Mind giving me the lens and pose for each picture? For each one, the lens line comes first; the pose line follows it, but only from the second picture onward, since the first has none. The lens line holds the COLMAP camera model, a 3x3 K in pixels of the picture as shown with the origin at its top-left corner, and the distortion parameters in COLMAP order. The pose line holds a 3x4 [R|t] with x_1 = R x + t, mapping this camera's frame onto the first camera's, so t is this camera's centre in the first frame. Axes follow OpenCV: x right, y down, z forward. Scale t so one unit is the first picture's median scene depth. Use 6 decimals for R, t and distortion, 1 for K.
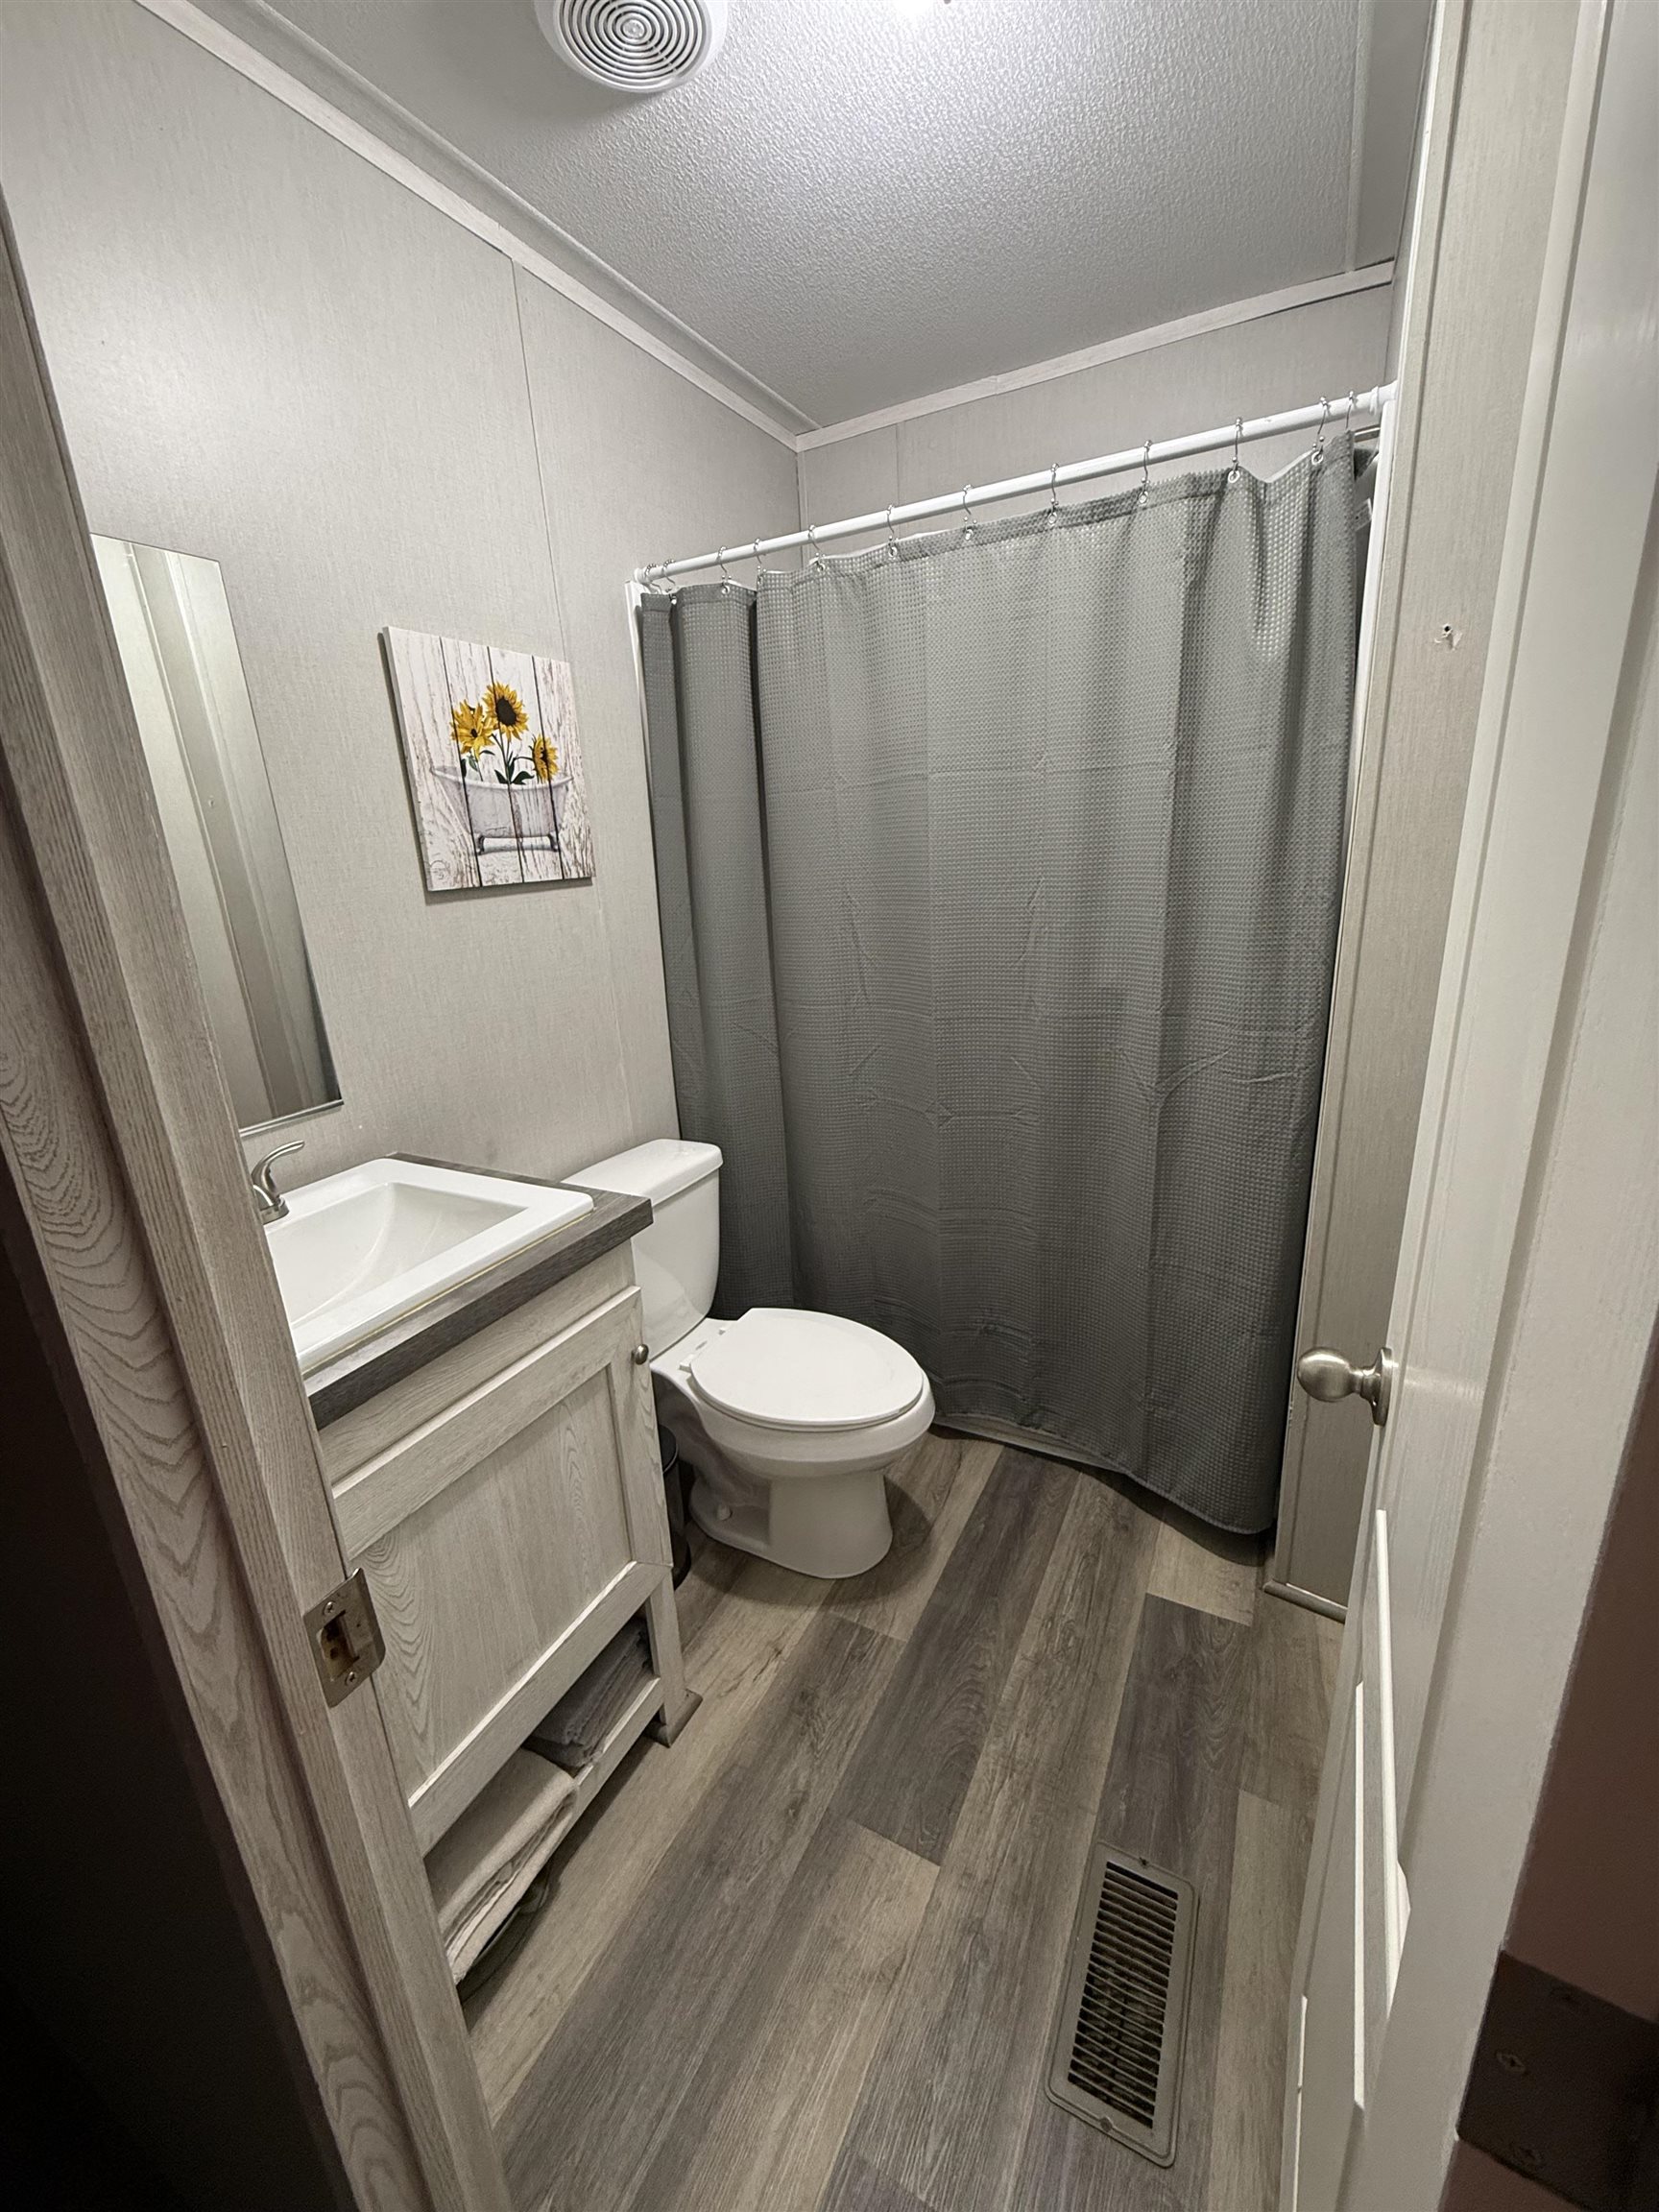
lens RADIAL K [[881.1, 0, 832.3], [0, 881.1, 1095.1], [0, 0, 1]] dist [0.000420, 0.000091]
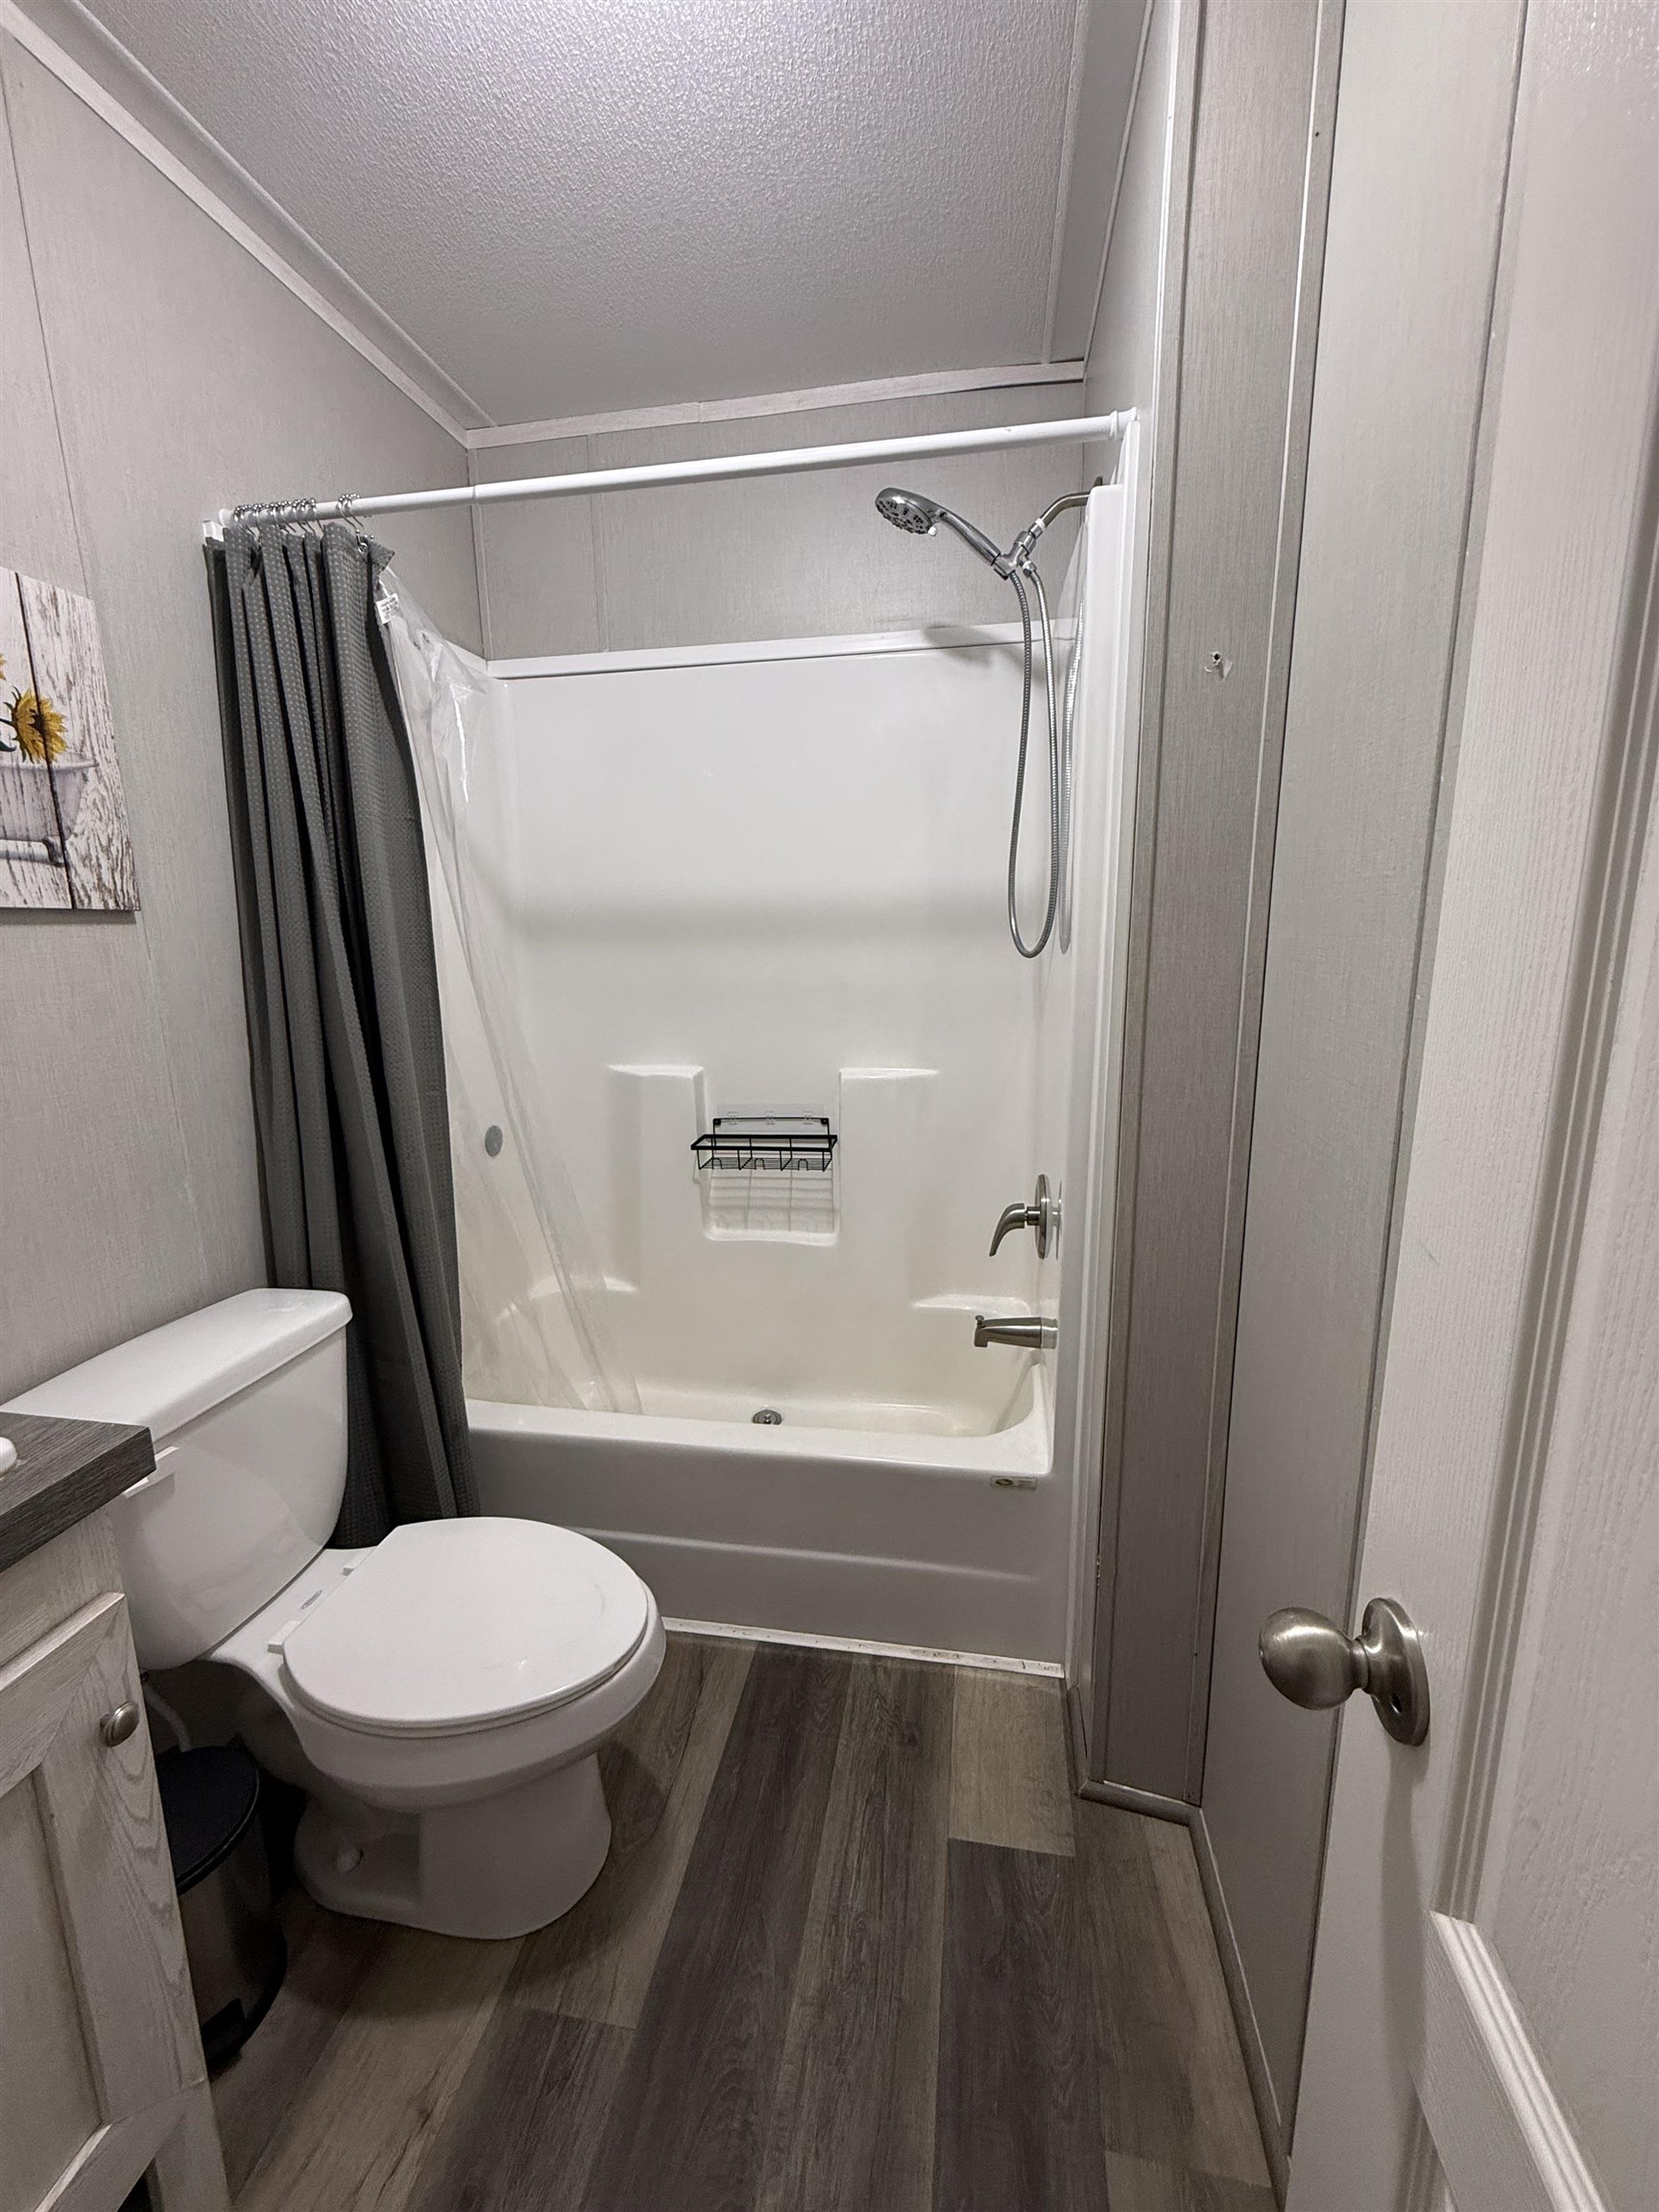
lens RADIAL K [[881.1, 0, 832.3], [0, 881.1, 1095.1], [0, 0, 1]] dist [0.000420, 0.000091]
pose [[0.950447, -0.016255, 0.310462, 0.029292], [0.049889, 0.993665, -0.100703, -0.011684], [-0.306858, 0.111201, 0.945237, 0.226556]]
